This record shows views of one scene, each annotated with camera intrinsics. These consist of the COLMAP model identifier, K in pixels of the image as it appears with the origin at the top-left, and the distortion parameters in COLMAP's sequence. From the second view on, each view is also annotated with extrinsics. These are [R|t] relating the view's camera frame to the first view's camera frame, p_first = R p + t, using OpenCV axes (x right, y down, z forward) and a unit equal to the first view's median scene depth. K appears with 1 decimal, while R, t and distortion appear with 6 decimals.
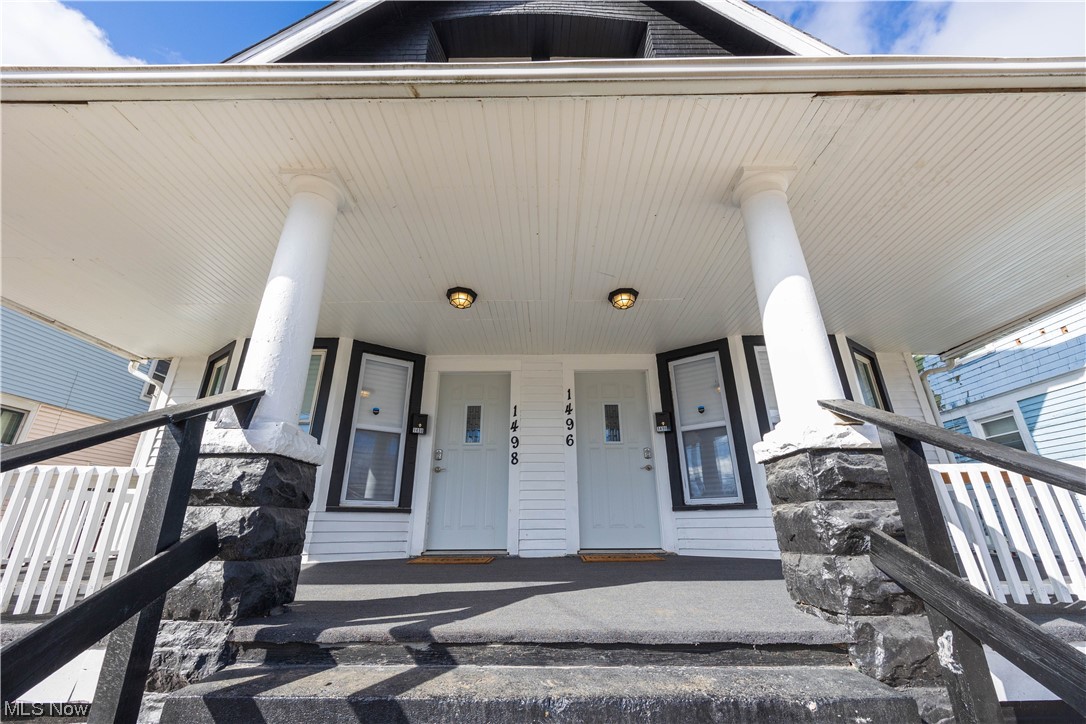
lens RADIAL K [[436.0, 0, 543.0], [0, 436.0, 362.0], [0, 0, 1]] dist [-0.001031, -0.000082]
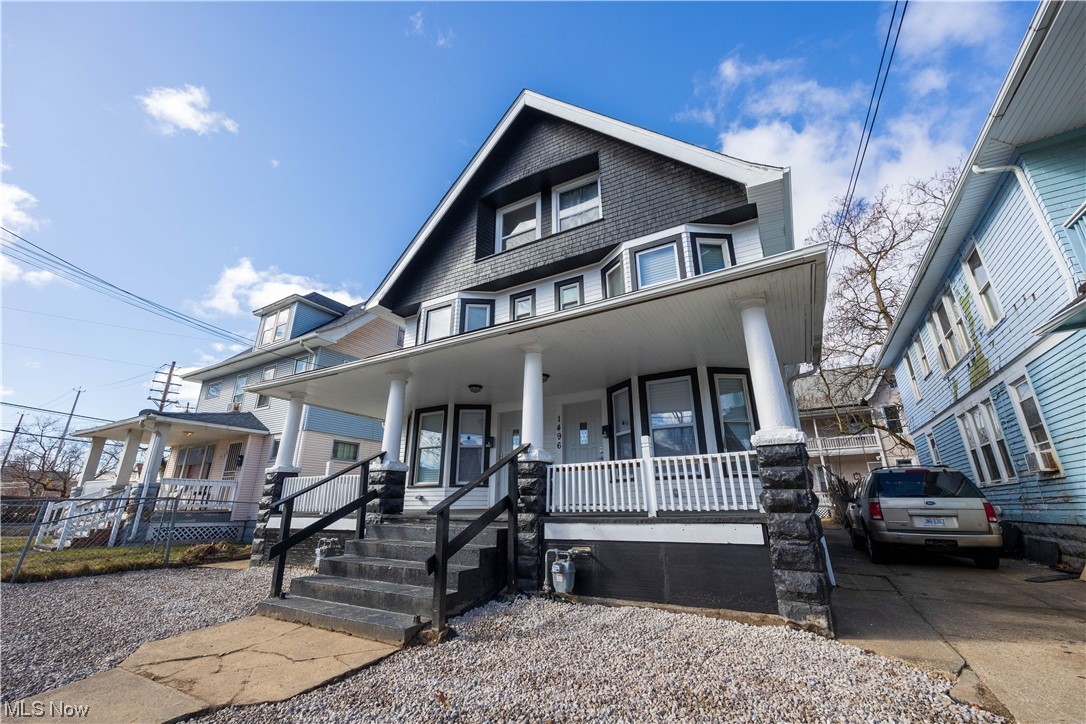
lens RADIAL K [[436.0, 0, 543.0], [0, 436.0, 362.0], [0, 0, 1]] dist [-0.001031, -0.000082]
pose [[0.868010, -0.153227, -0.472313, 1.047816], [0.175031, 0.984560, 0.002259, -0.201424], [0.464674, -0.084630, 0.881428, -0.671614]]
